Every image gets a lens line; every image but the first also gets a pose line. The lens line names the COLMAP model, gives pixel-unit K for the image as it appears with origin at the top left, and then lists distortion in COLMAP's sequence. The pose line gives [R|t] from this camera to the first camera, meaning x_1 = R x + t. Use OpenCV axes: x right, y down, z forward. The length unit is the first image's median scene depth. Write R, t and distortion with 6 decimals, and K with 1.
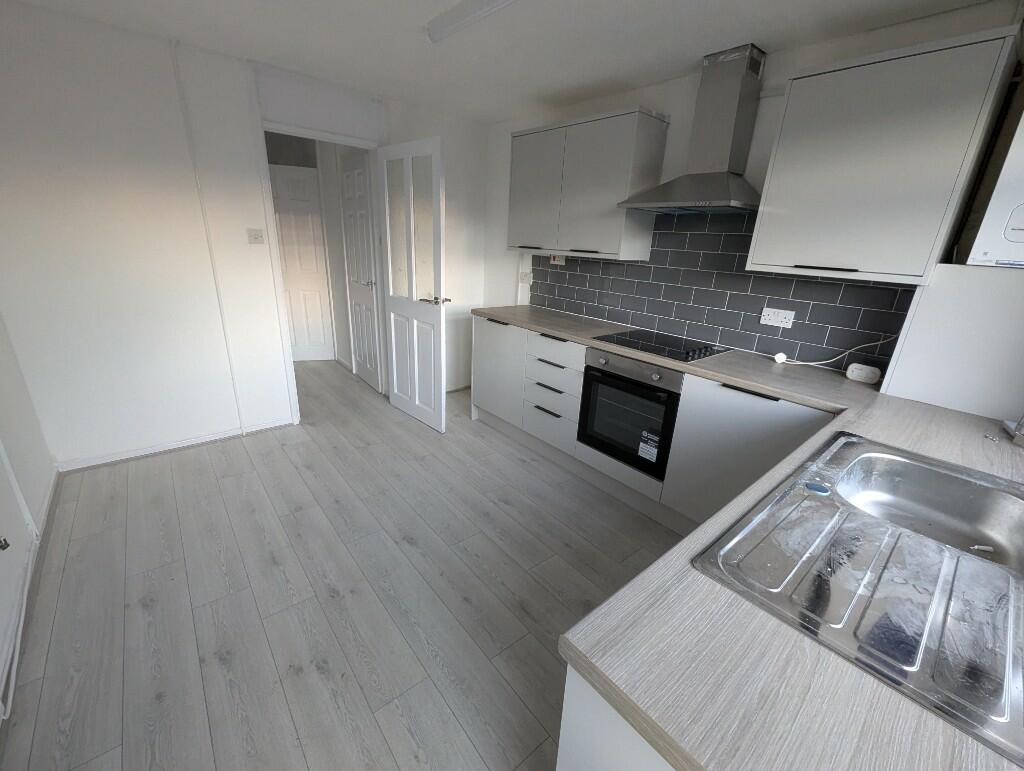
lens RADIAL K [[425.4, 0, 512.0], [0, 425.4, 385.5], [0, 0, 1]] dist [-0.000917, 0.000357]
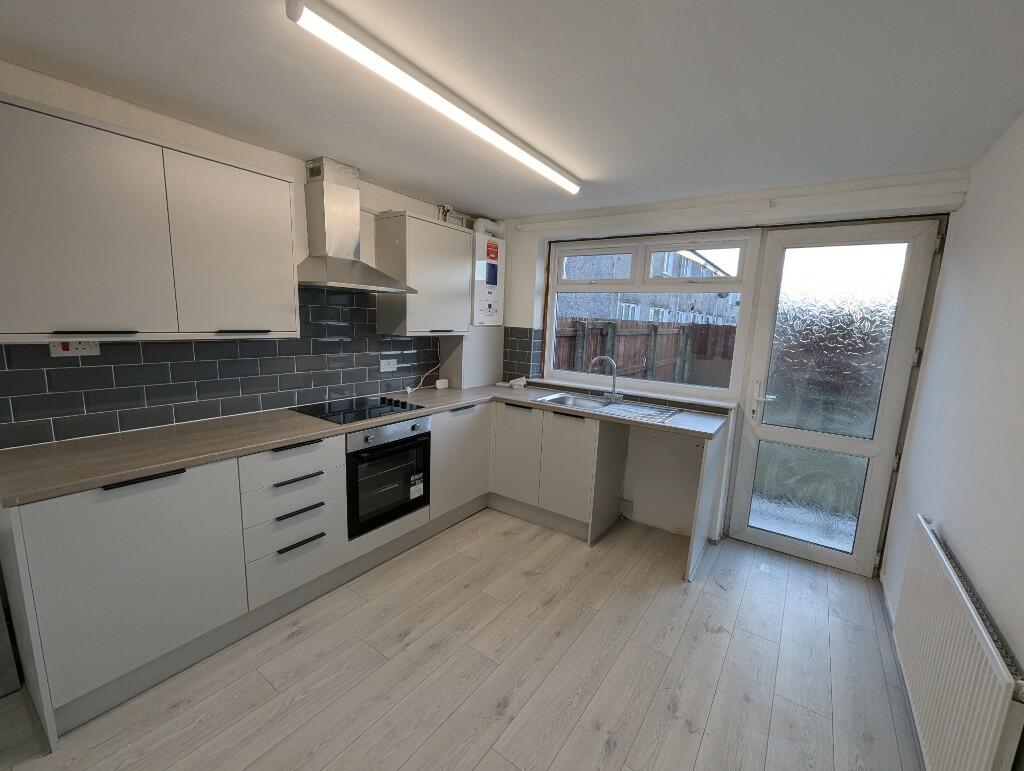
lens RADIAL K [[427.4, 0, 512.0], [0, 427.4, 385.5], [0, 0, 1]] dist [-0.004082, -0.000428]
pose [[-0.251483, -0.214300, 0.943839, -0.814265], [0.259548, 0.924529, 0.279071, -0.381149], [-0.932411, 0.315153, -0.176882, 0.878122]]
